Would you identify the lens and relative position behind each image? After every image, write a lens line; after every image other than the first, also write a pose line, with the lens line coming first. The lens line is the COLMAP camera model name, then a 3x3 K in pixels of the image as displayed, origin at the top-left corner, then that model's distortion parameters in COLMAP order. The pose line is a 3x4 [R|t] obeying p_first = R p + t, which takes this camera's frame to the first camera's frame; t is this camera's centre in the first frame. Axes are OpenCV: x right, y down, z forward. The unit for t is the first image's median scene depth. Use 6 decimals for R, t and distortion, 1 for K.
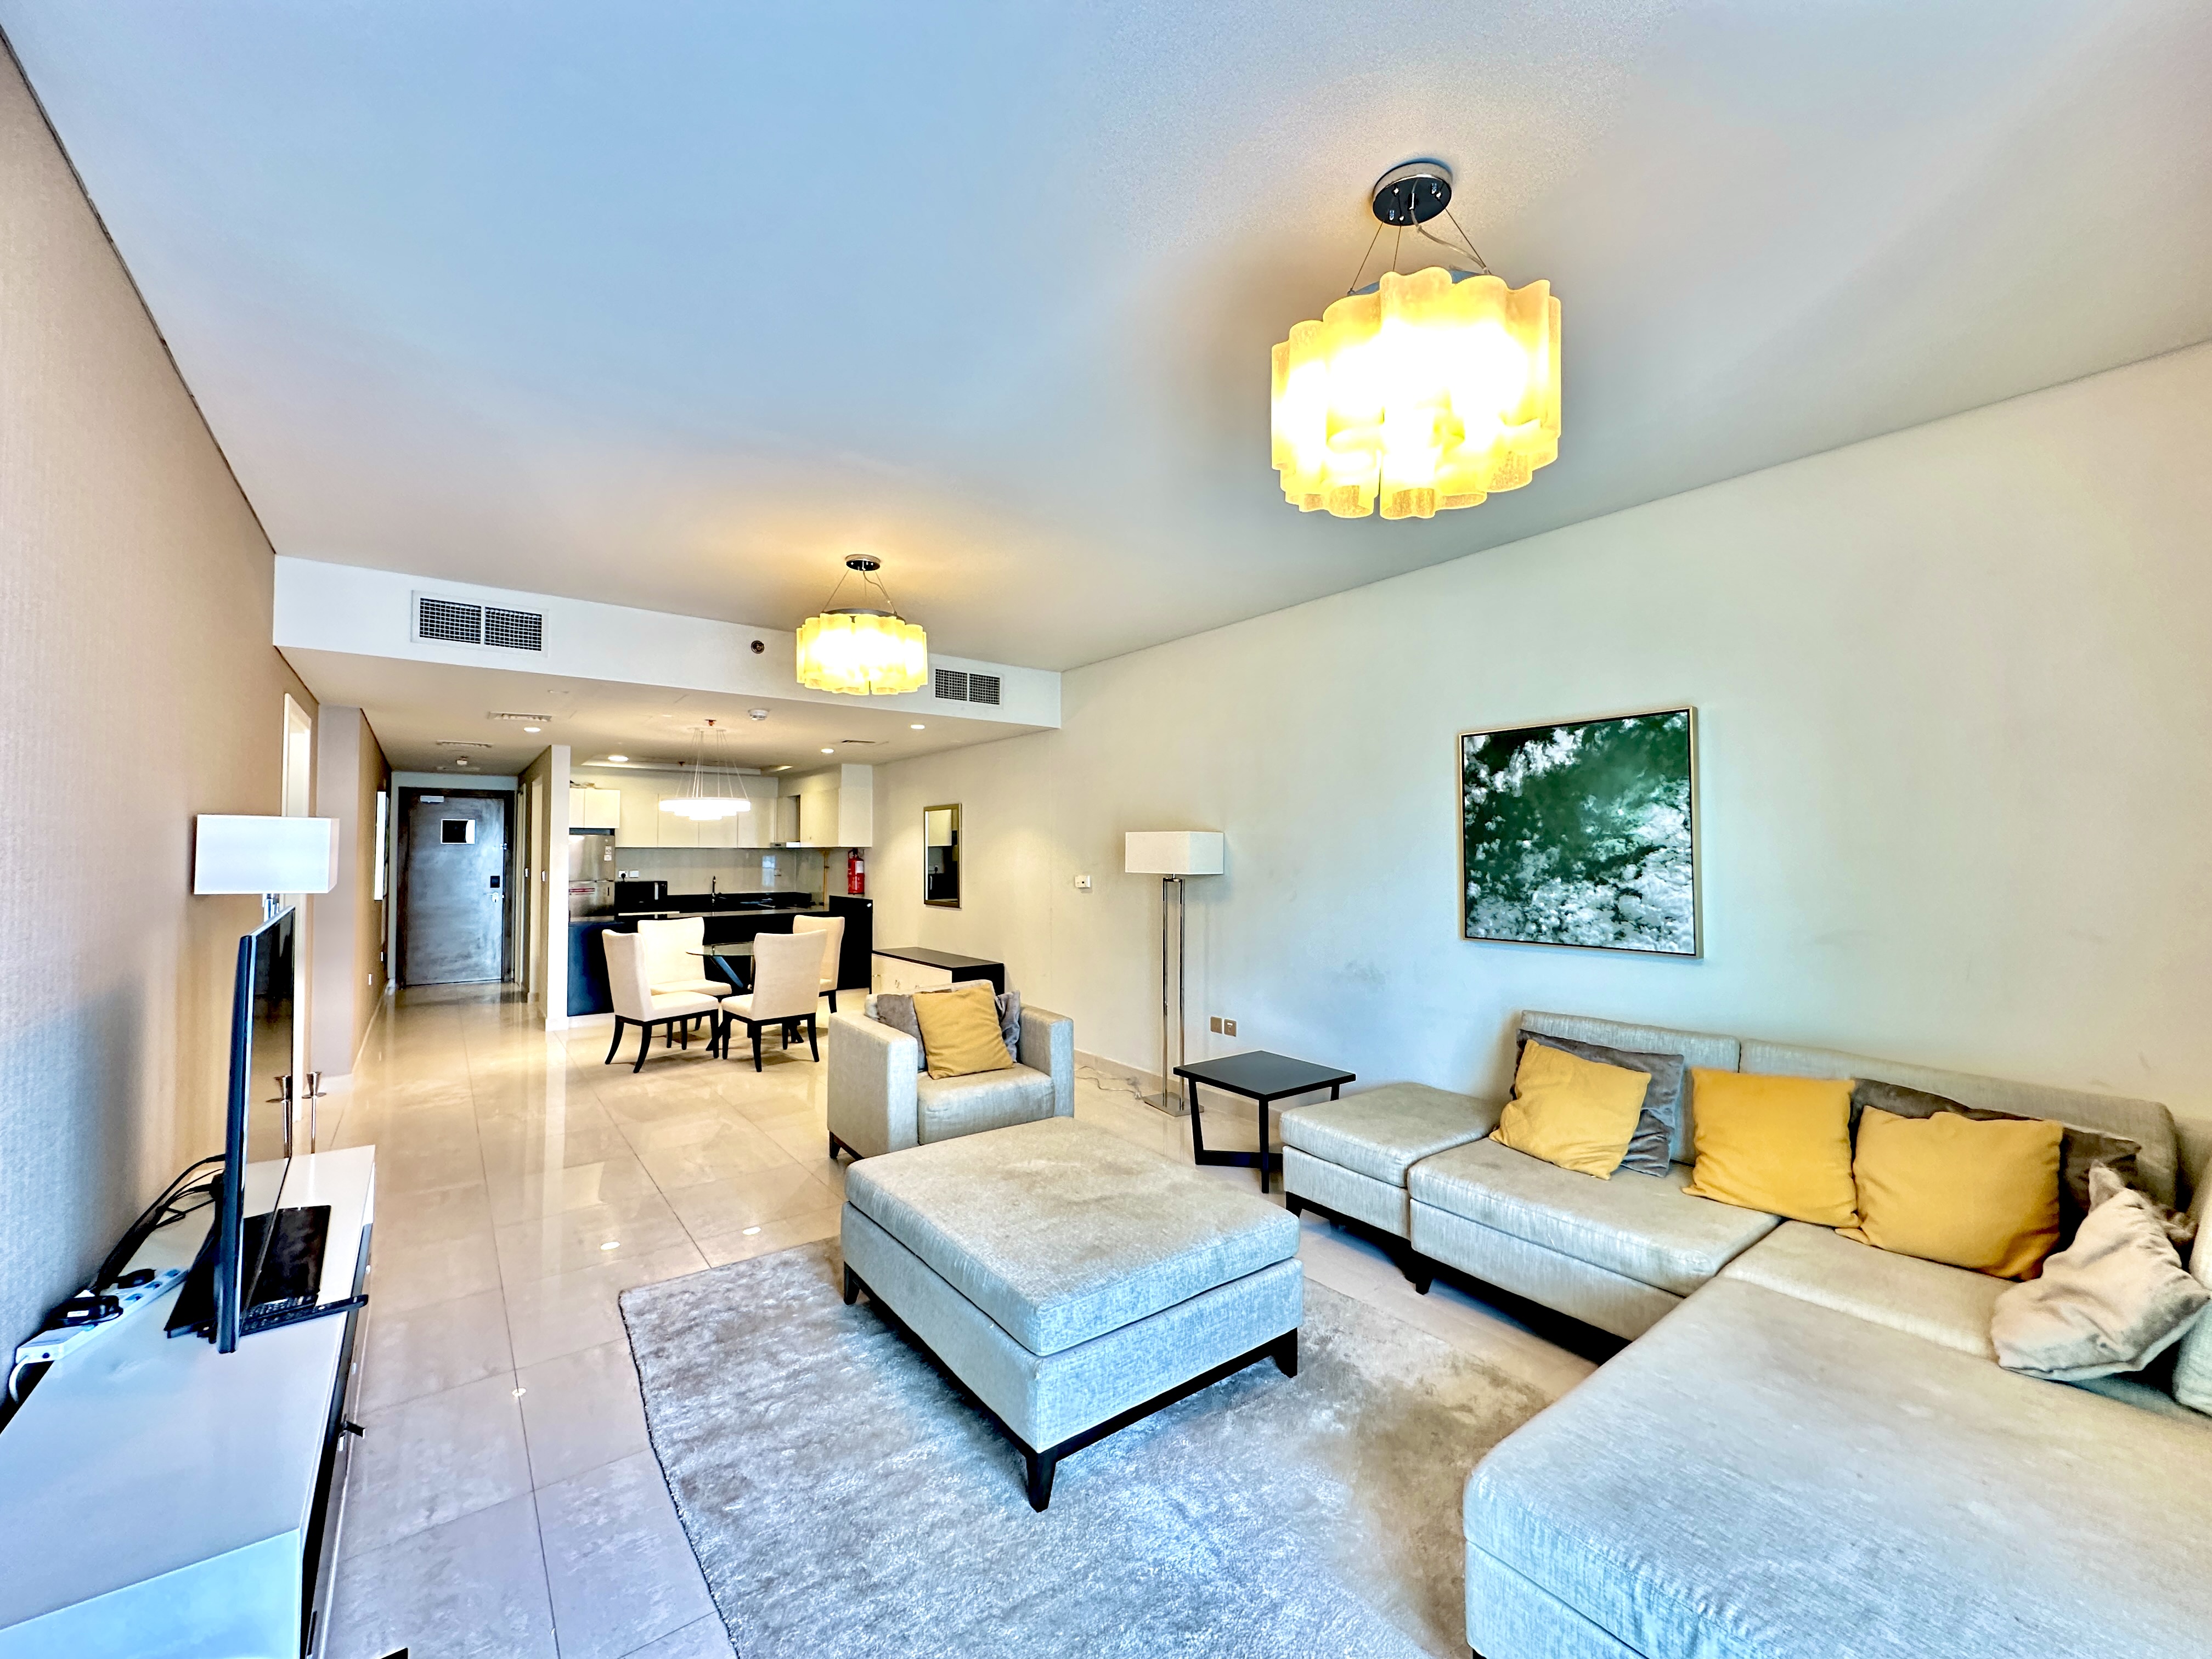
lens RADIAL K [[881.3, 0, 1108.5], [0, 881.3, 827.8], [0, 0, 1]] dist [-0.001338, -0.000058]
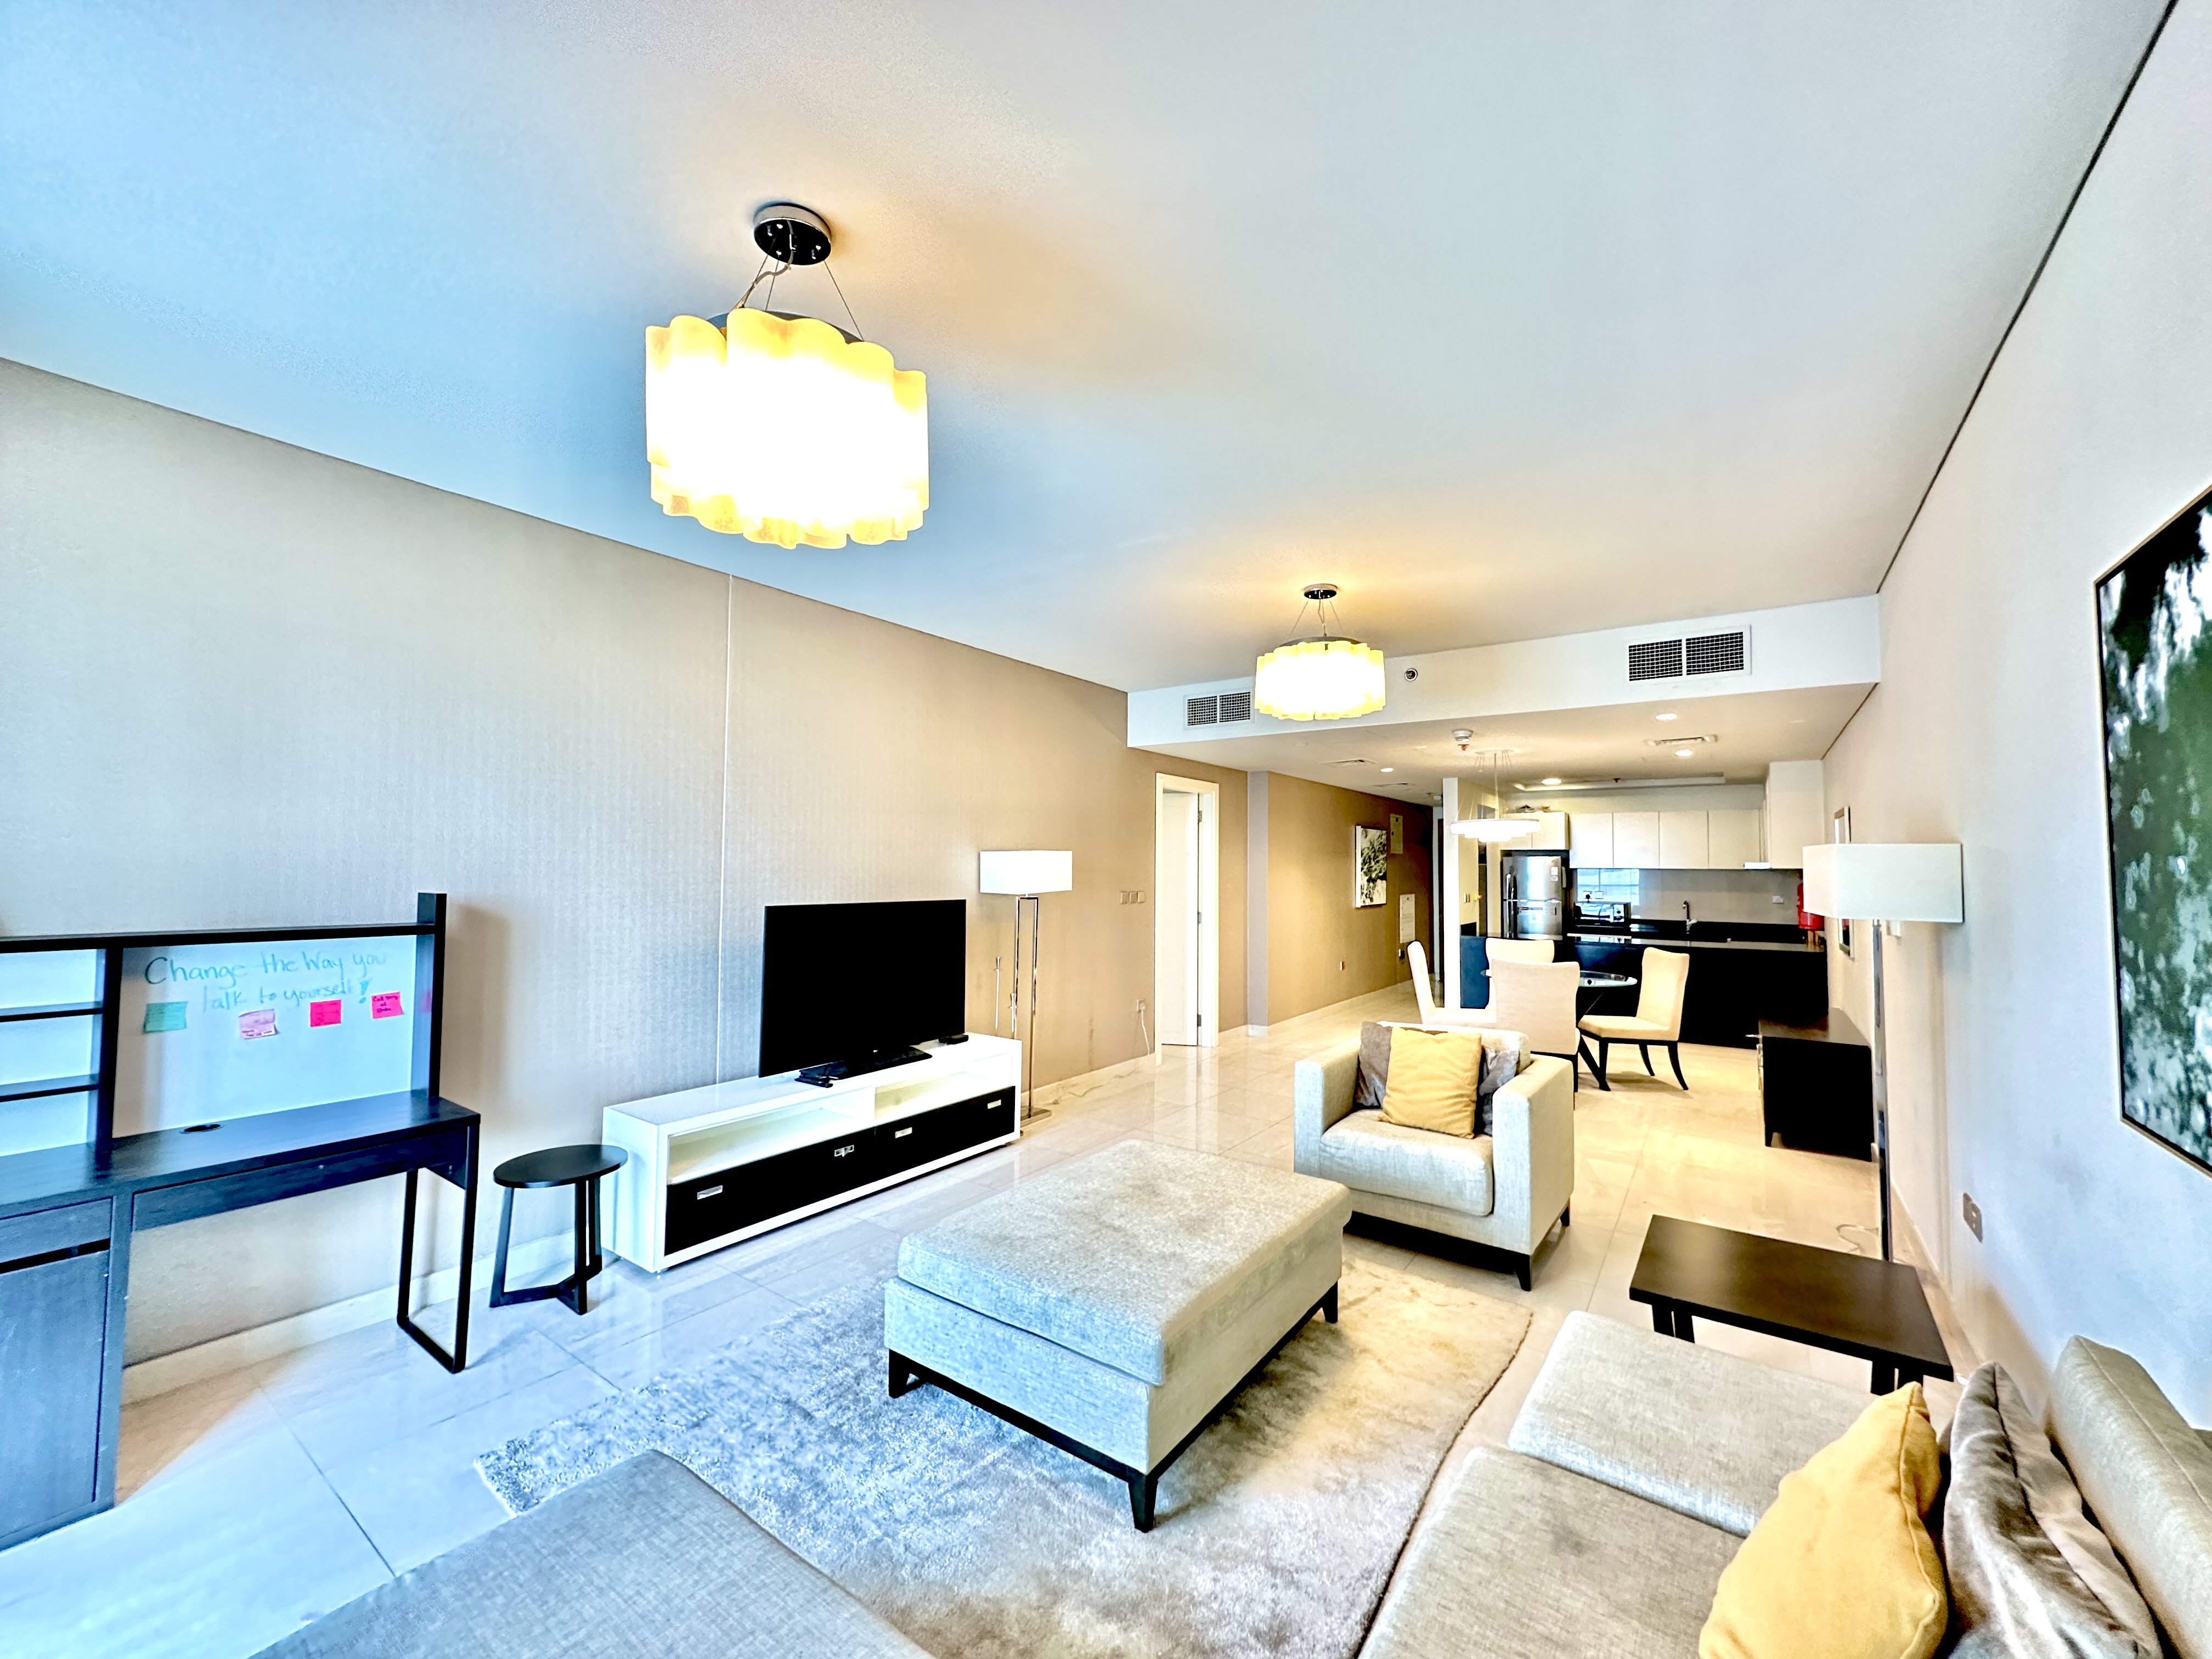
lens RADIAL K [[881.3, 0, 1110.0], [0, 881.3, 830.9], [0, 0, 1]] dist [-0.001338, -0.000058]
pose [[0.296327, -0.038007, -0.954330, 0.647223], [0.019538, 0.999240, -0.033729, 0.007374], [0.954887, -0.008651, 0.296844, 0.482134]]
